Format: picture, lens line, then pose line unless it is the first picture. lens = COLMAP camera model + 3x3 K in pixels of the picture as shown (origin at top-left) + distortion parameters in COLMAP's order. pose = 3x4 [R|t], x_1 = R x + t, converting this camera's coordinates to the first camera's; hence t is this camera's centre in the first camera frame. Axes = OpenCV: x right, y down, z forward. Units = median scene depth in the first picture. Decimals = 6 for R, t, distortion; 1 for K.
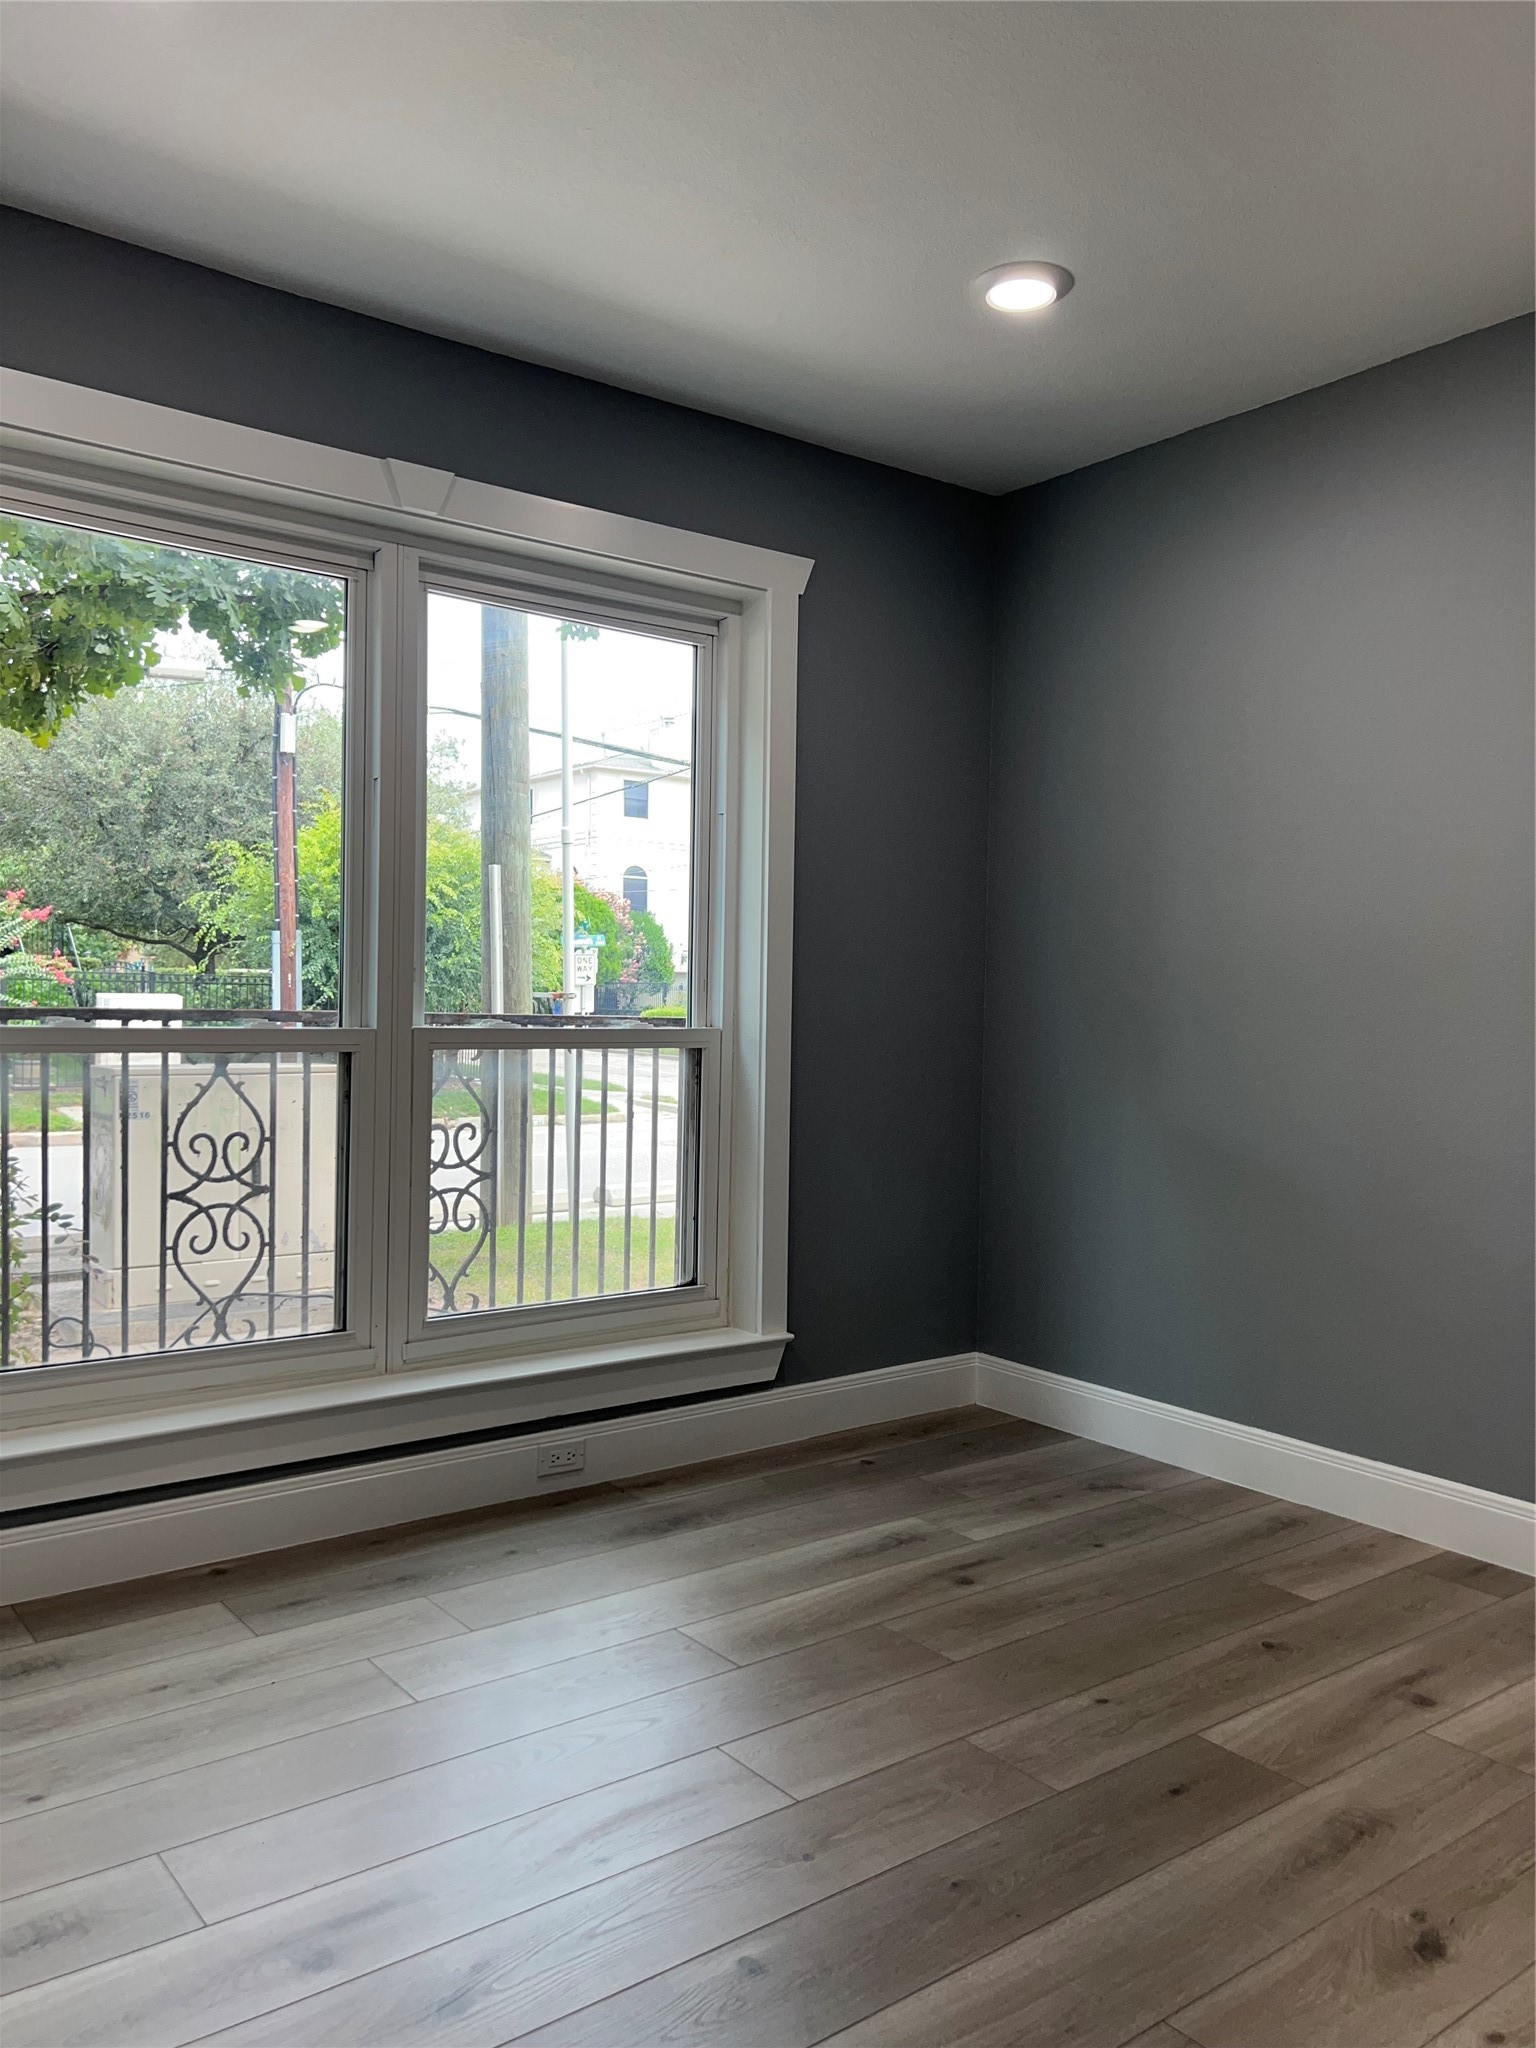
lens RADIAL K [[1538.5, 0, 771.7], [0, 1538.5, 1040.9], [0, 0, 1]] dist [0.057292, -0.064281]
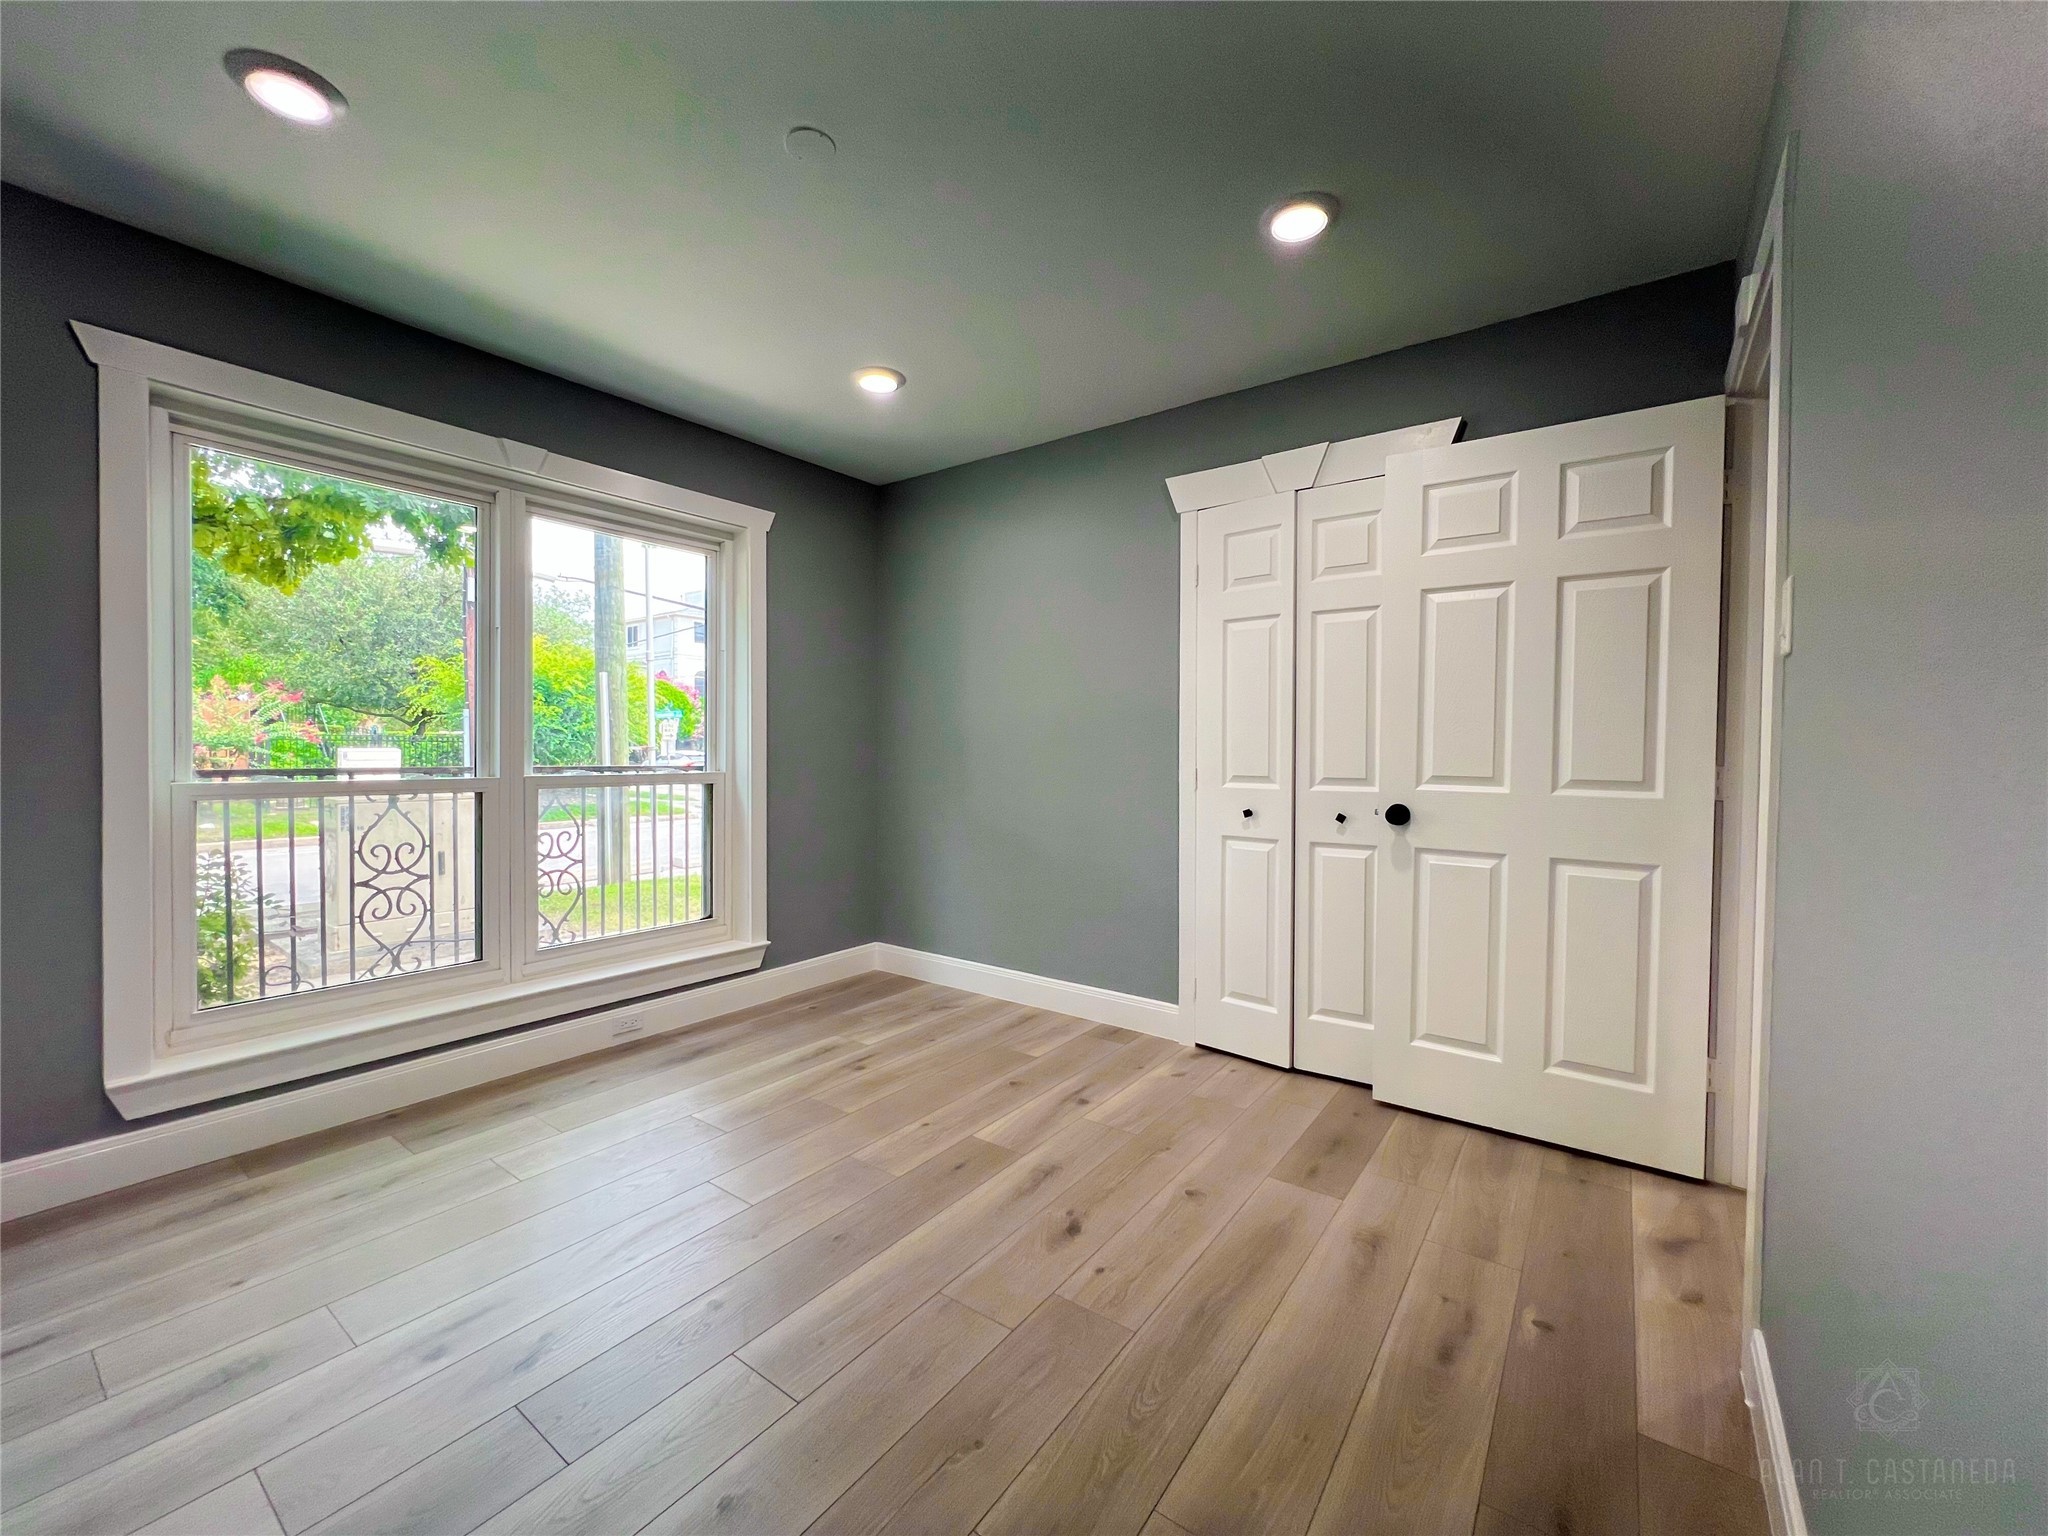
lens RADIAL K [[820.7, 0, 1021.0], [0, 820.7, 763.9], [0, 0, 1]] dist [-0.000578, -0.000161]
pose [[0.960939, -0.016120, 0.276289, 0.038395], [0.017186, 0.999851, -0.001435, -0.011356], [-0.276225, 0.006127, 0.961074, -0.004976]]
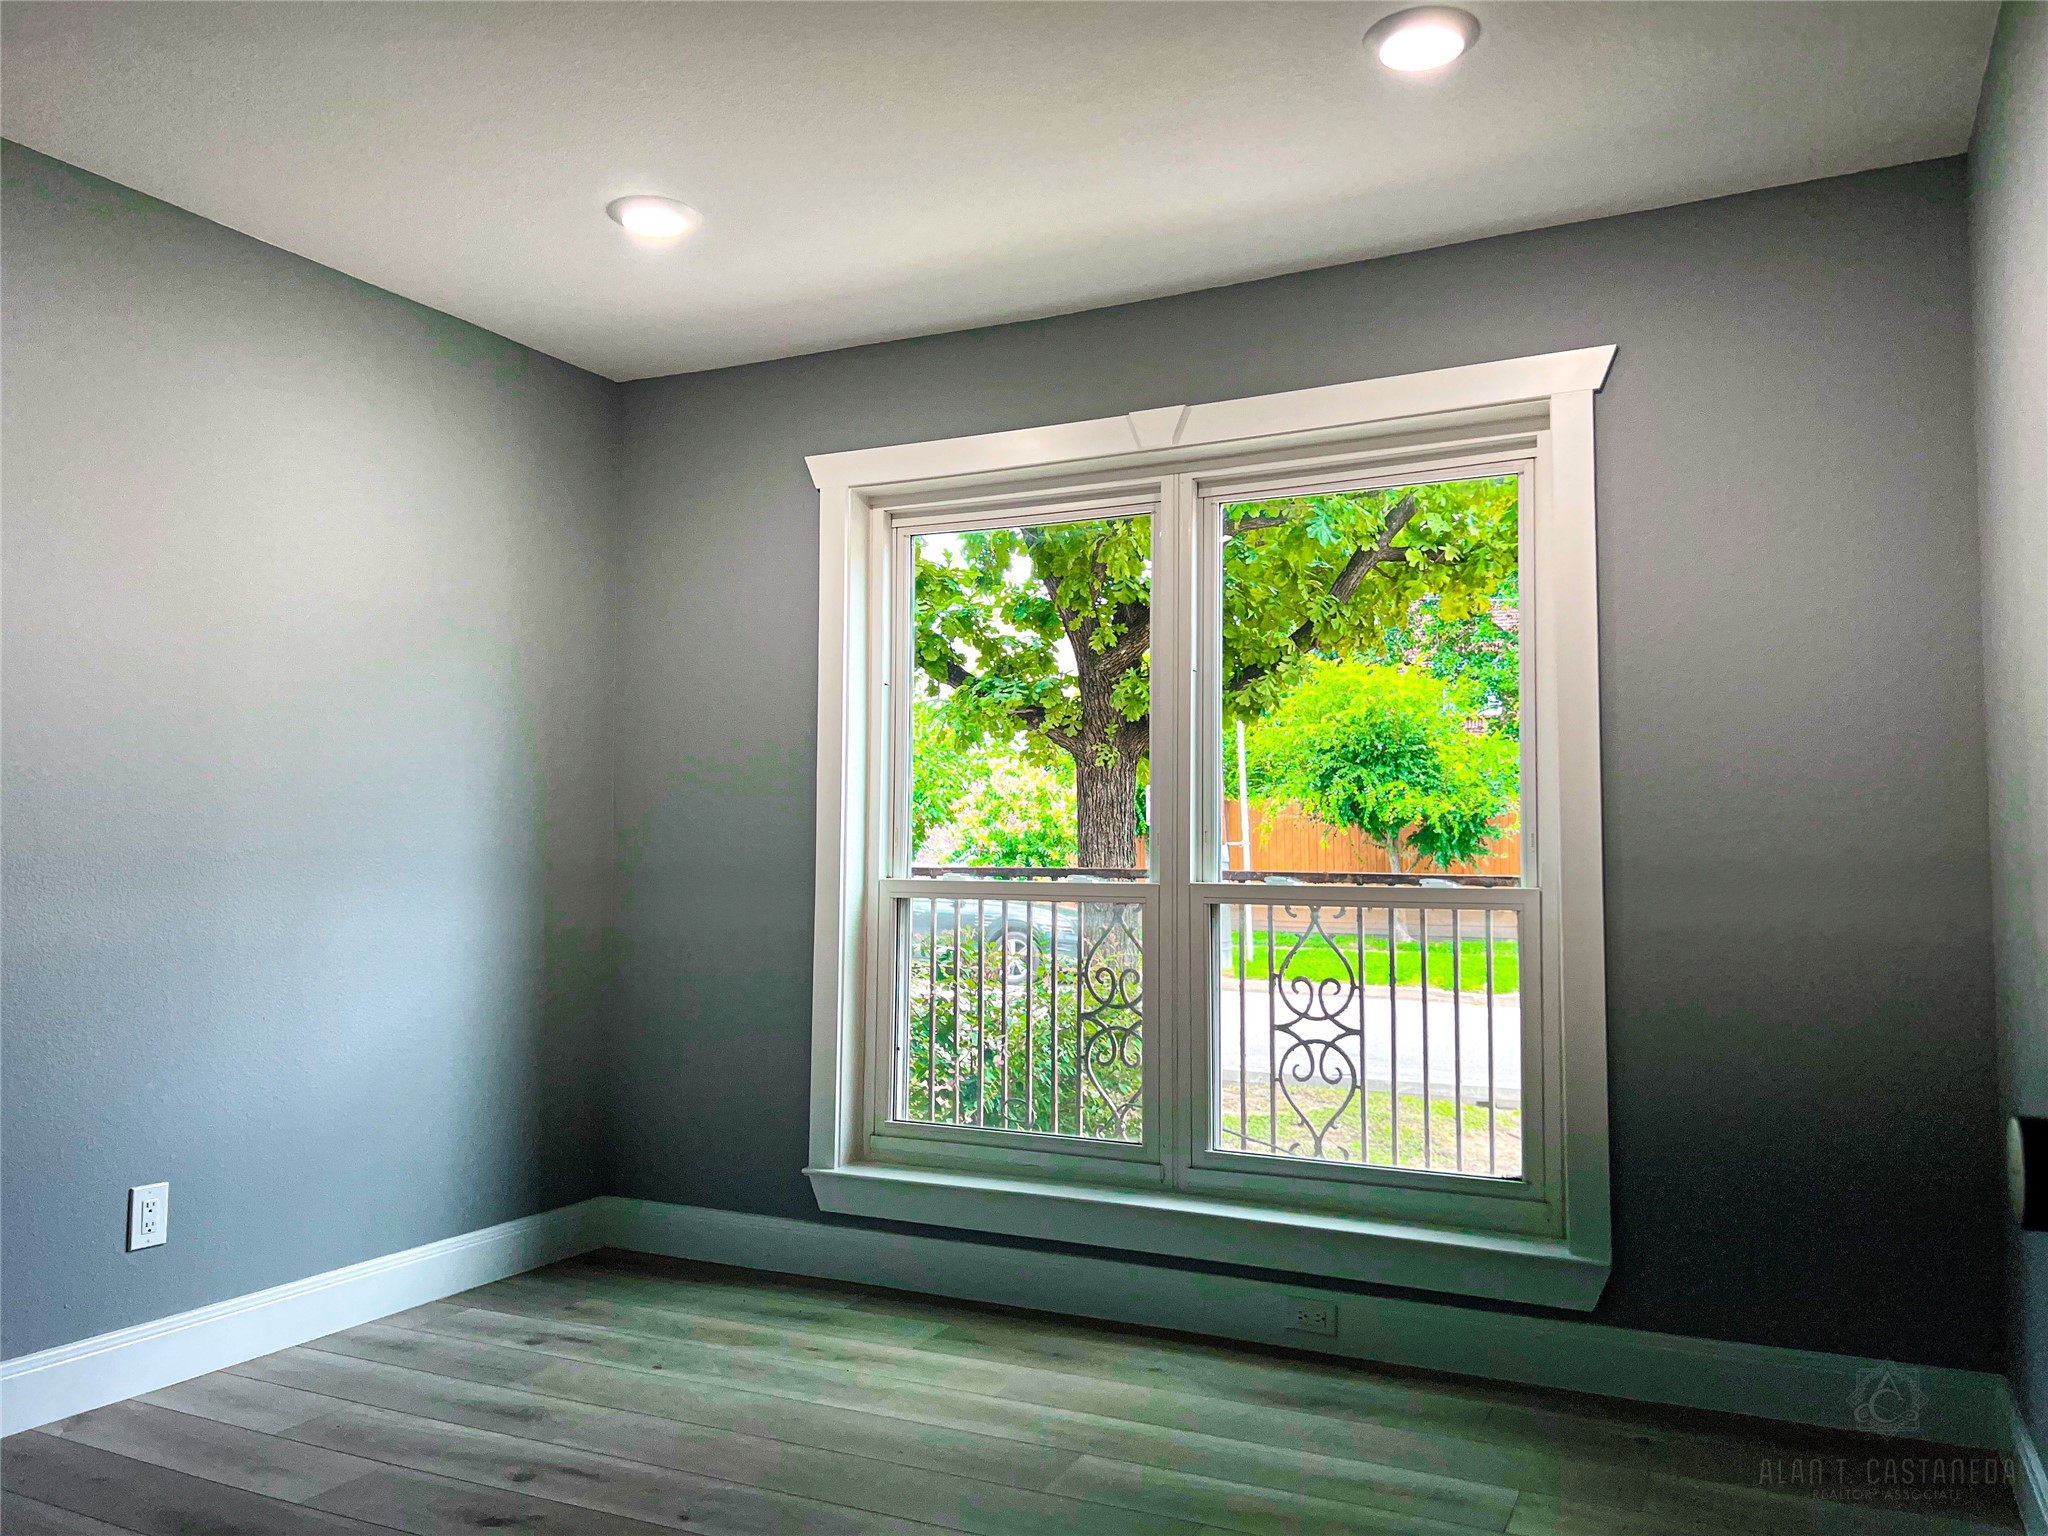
lens RADIAL K [[1538.5, 0, 976.4], [0, 1538.5, 766.8], [0, 0, 1]] dist [0.057292, -0.064281]
pose [[0.443978, -0.054293, -0.894391, 0.700979], [-0.014225, 0.997610, -0.067621, -0.016811], [0.895925, 0.042745, 0.442144, 0.346726]]
